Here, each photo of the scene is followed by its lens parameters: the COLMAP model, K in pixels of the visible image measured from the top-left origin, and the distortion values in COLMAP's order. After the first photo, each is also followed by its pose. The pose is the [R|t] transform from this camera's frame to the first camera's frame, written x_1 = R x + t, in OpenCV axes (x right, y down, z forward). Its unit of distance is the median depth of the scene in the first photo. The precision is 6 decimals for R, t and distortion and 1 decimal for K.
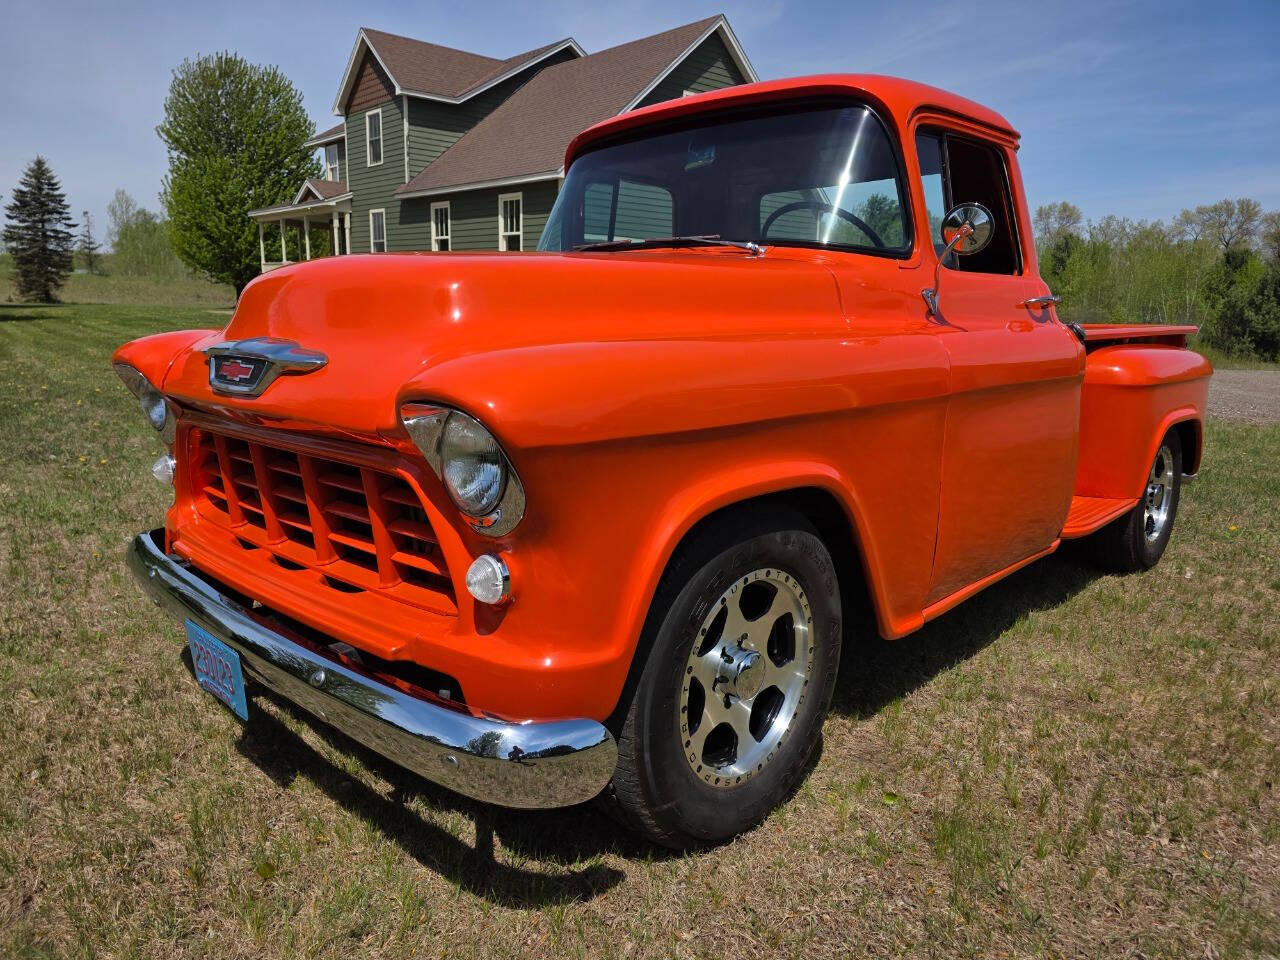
lens RADIAL K [[849.2, 0, 640.0], [0, 849.2, 480.0], [0, 0, 1]] dist [0.032265, -0.034210]
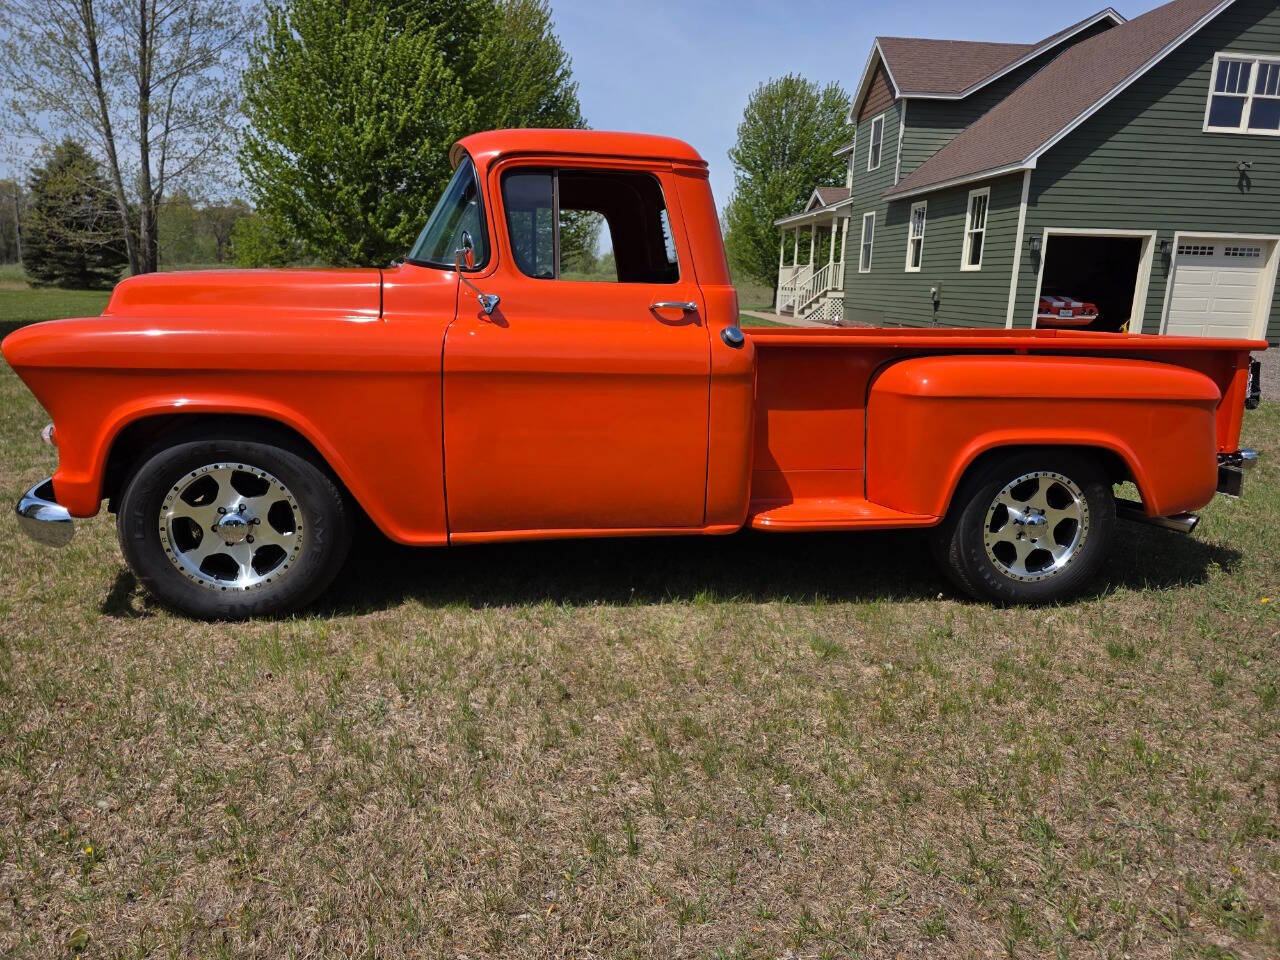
lens RADIAL K [[860.8, 0, 644.2], [0, 860.8, 474.8], [0, 0, 1]] dist [0.046853, -0.054302]
pose [[0.808085, 0.120851, -0.576535, 0.121363], [-0.126073, 0.991532, 0.031134, -0.001647], [0.575416, 0.047526, 0.816479, 0.005553]]
